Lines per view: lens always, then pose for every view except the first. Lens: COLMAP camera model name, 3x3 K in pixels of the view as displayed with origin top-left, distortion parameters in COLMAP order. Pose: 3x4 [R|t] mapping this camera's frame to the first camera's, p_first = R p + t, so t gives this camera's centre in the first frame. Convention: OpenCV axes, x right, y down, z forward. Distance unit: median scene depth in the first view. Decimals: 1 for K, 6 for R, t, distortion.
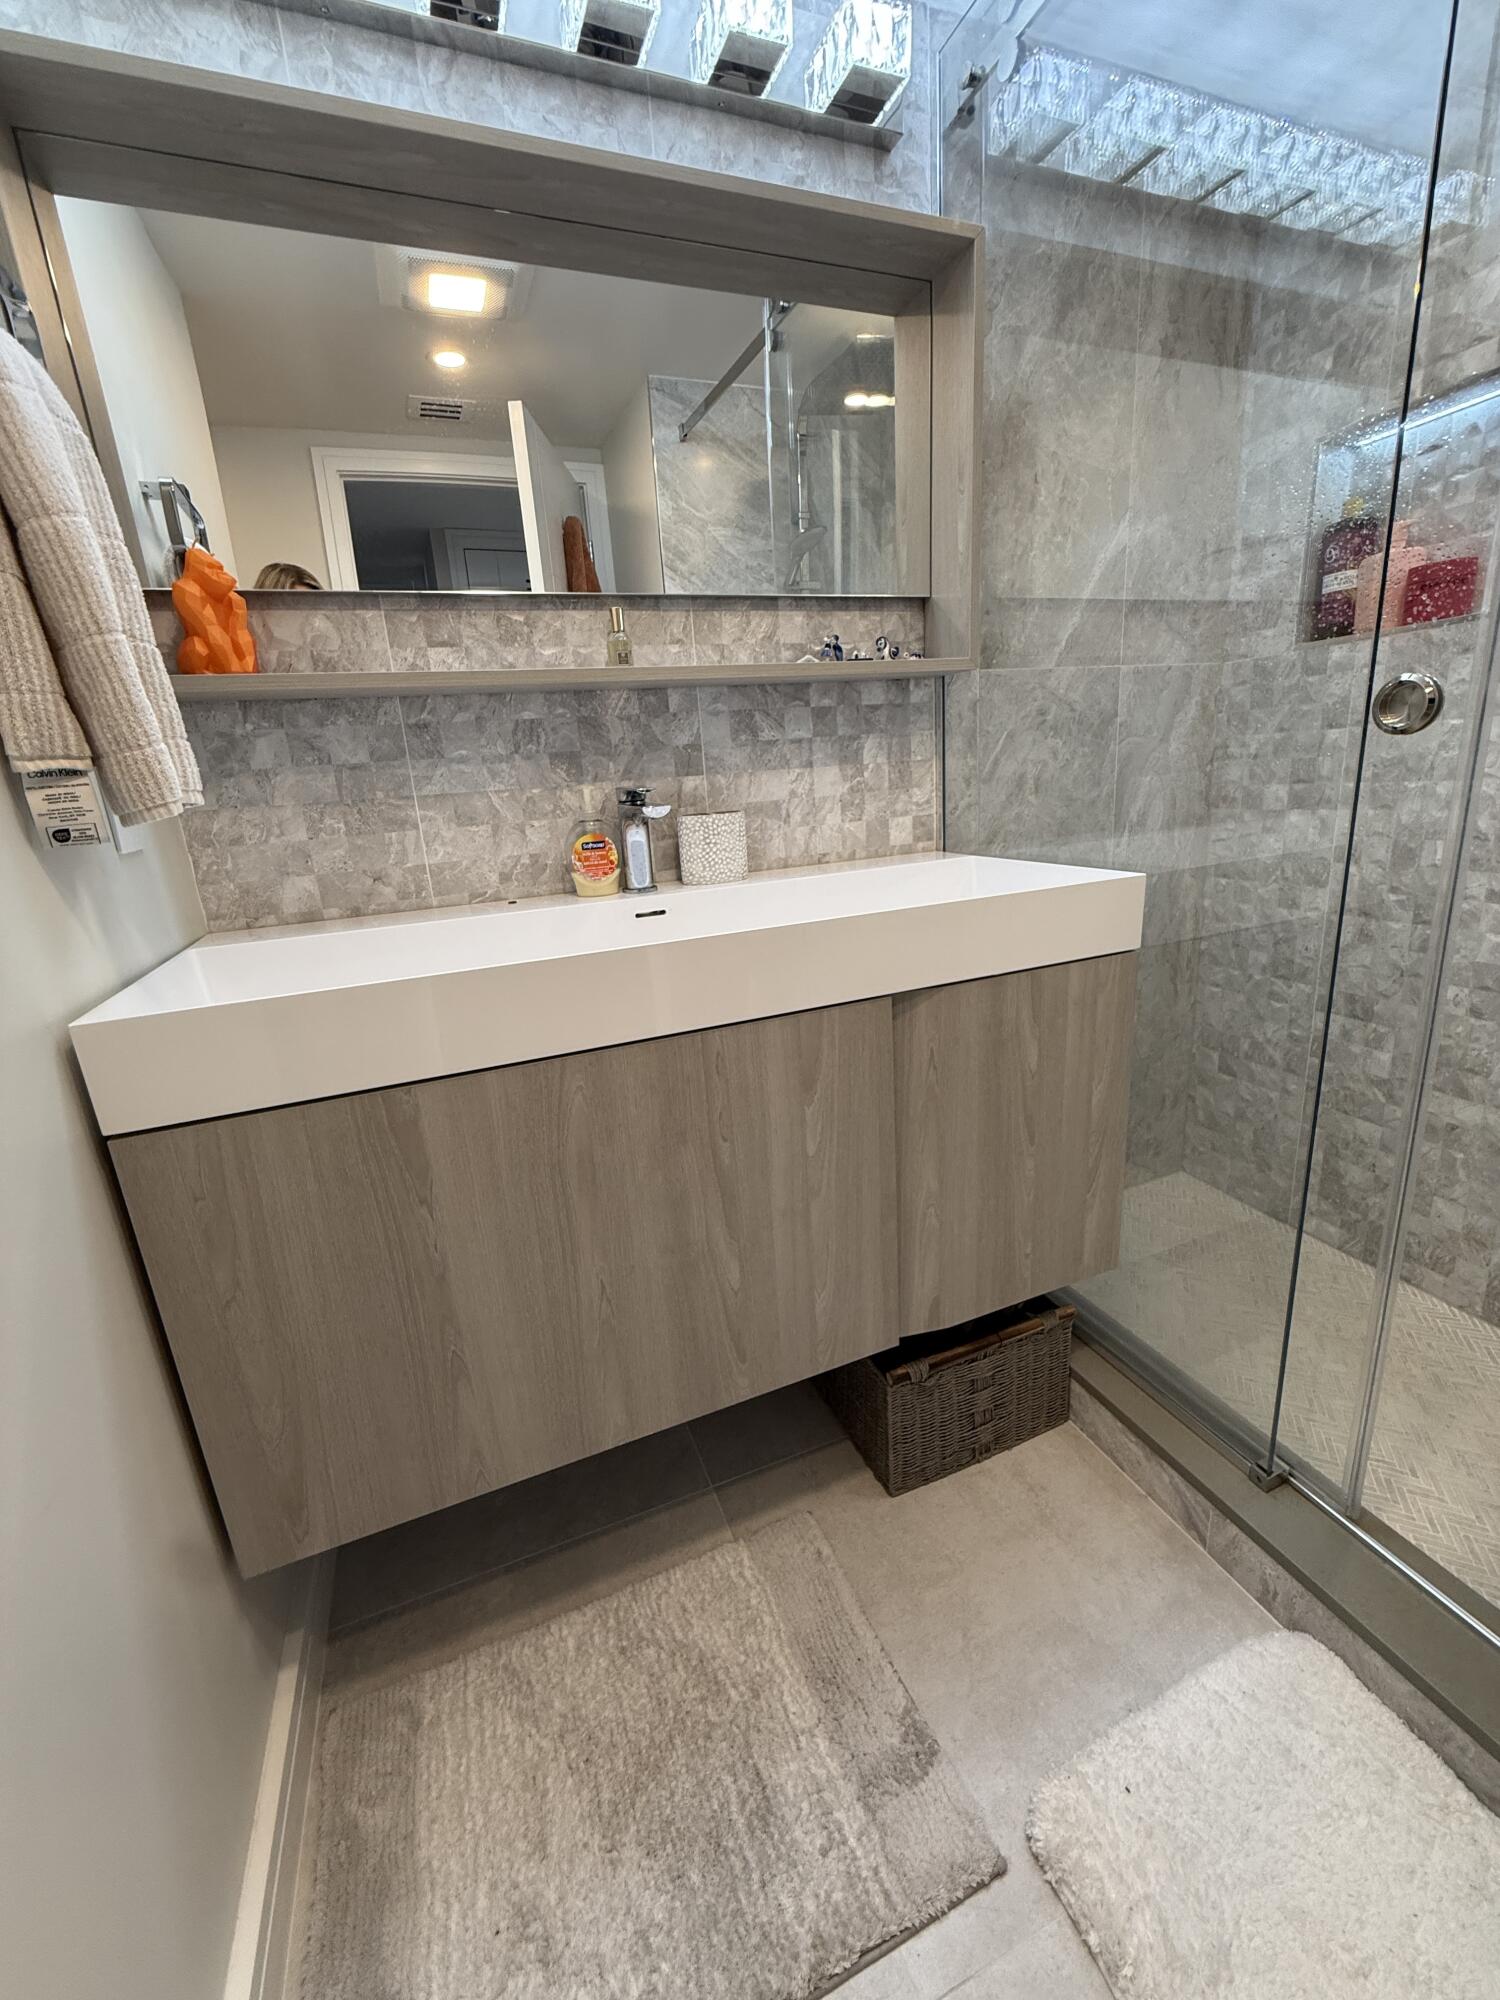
lens RADIAL K [[804.4, 0, 754.6], [0, 804.4, 993.6], [0, 0, 1]] dist [-0.000160, 0.000092]
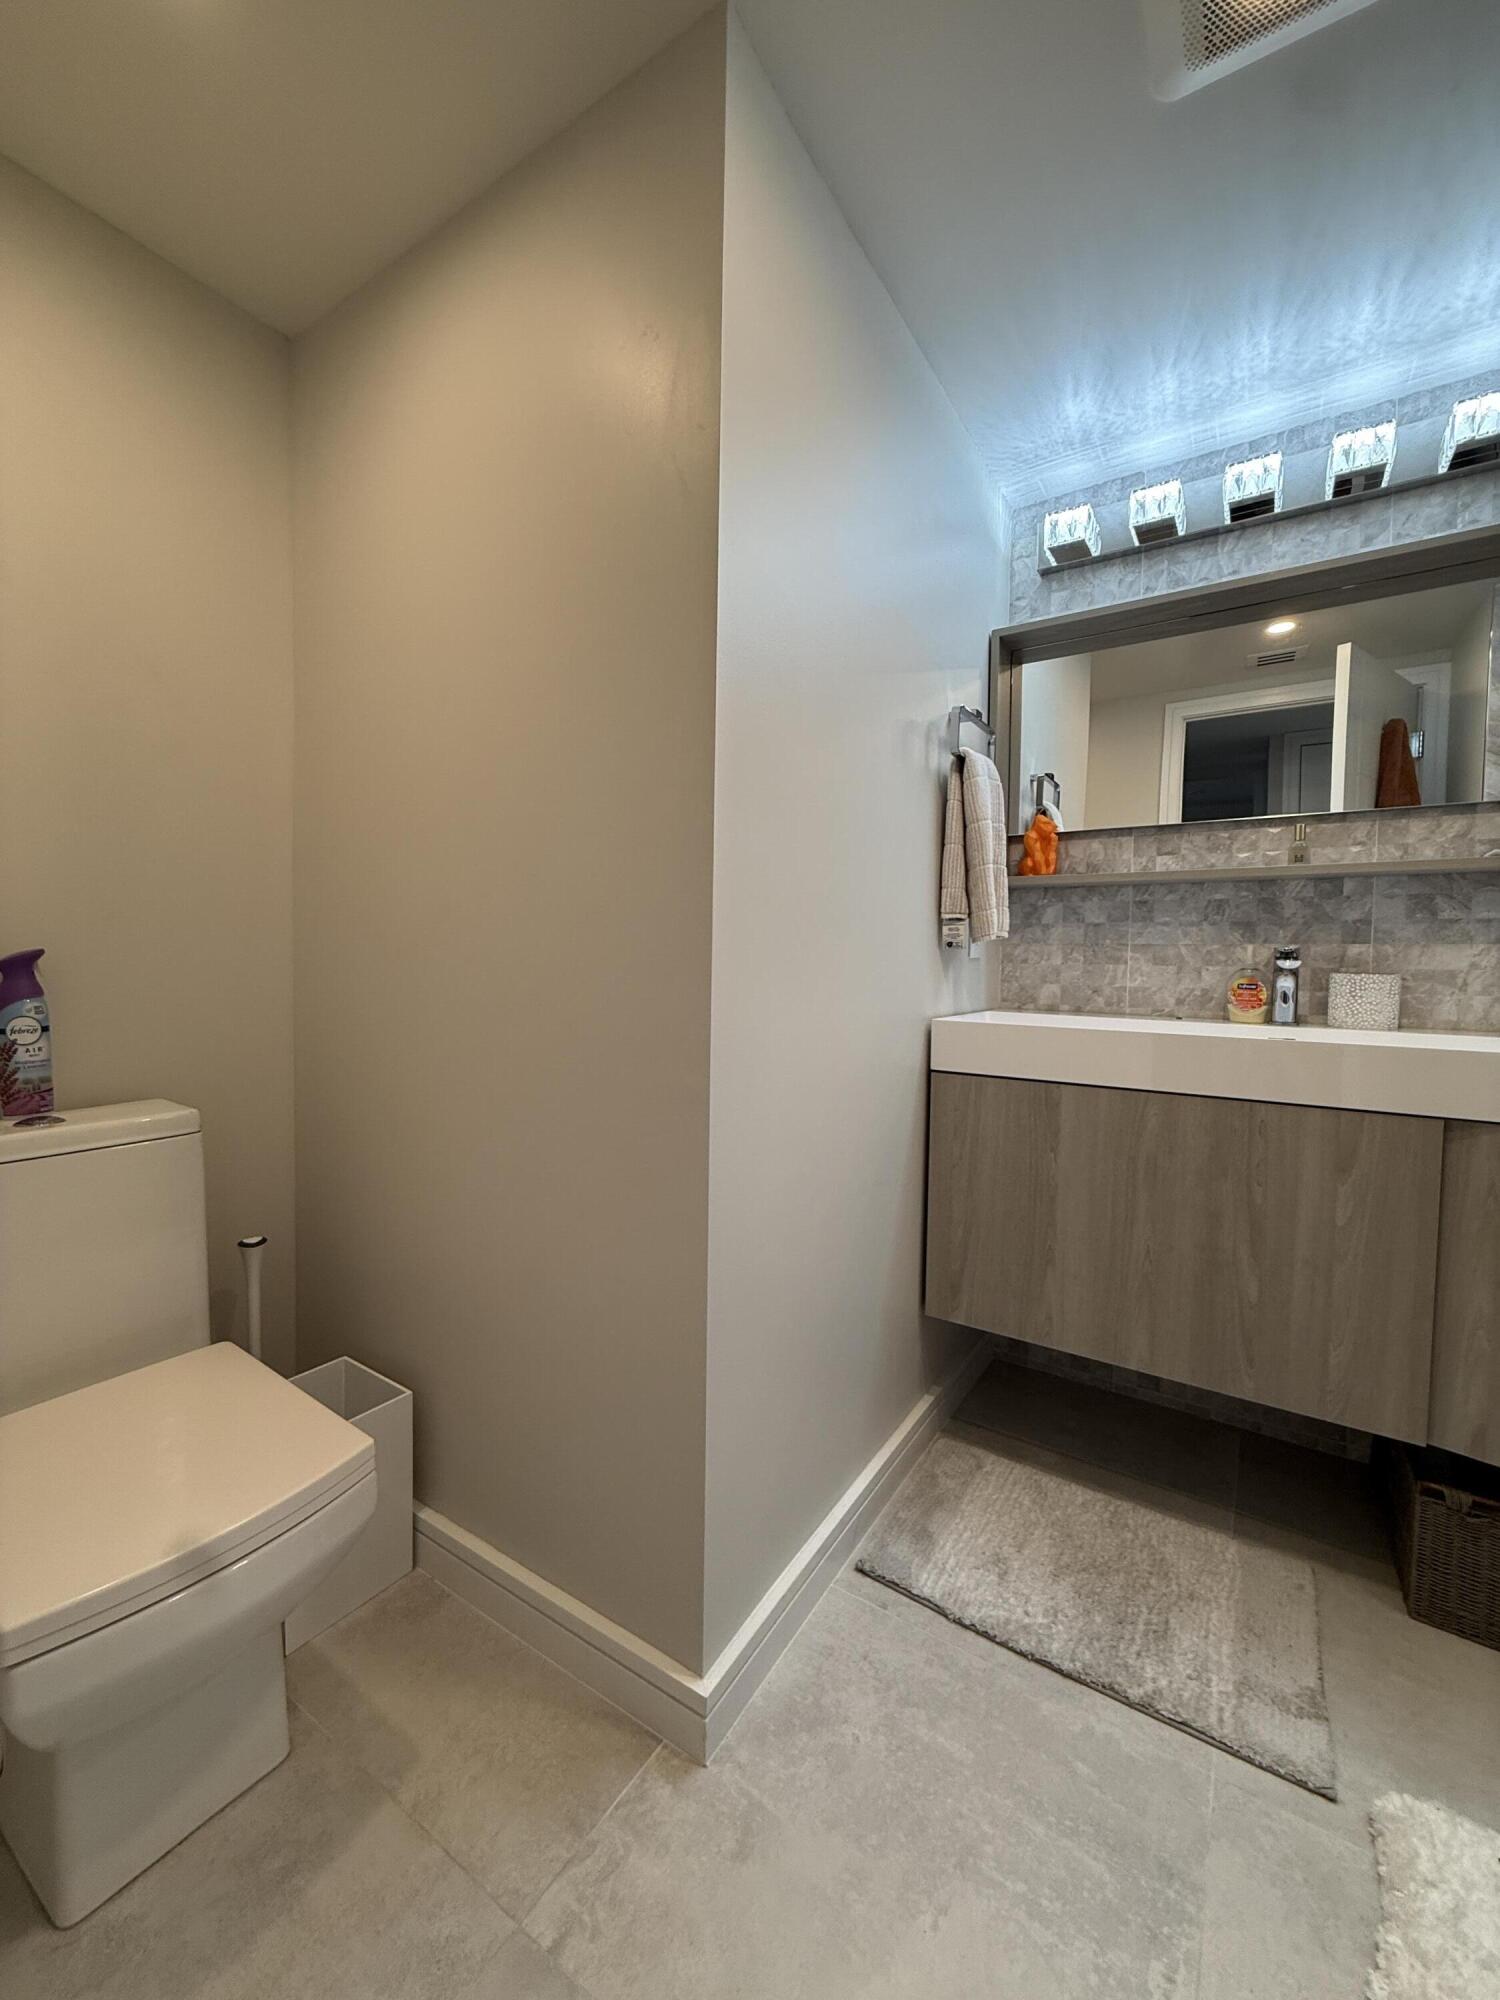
lens RADIAL K [[801.4, 0, 750.0], [0, 801.4, 1000.0], [0, 0, 1]] dist [0.007494, -0.000208]
pose [[0.578523, 0.118493, -0.807013, 0.447813], [-0.269574, 0.961571, -0.052063, 0.149651], [0.769832, 0.247669, 0.588234, -0.497525]]
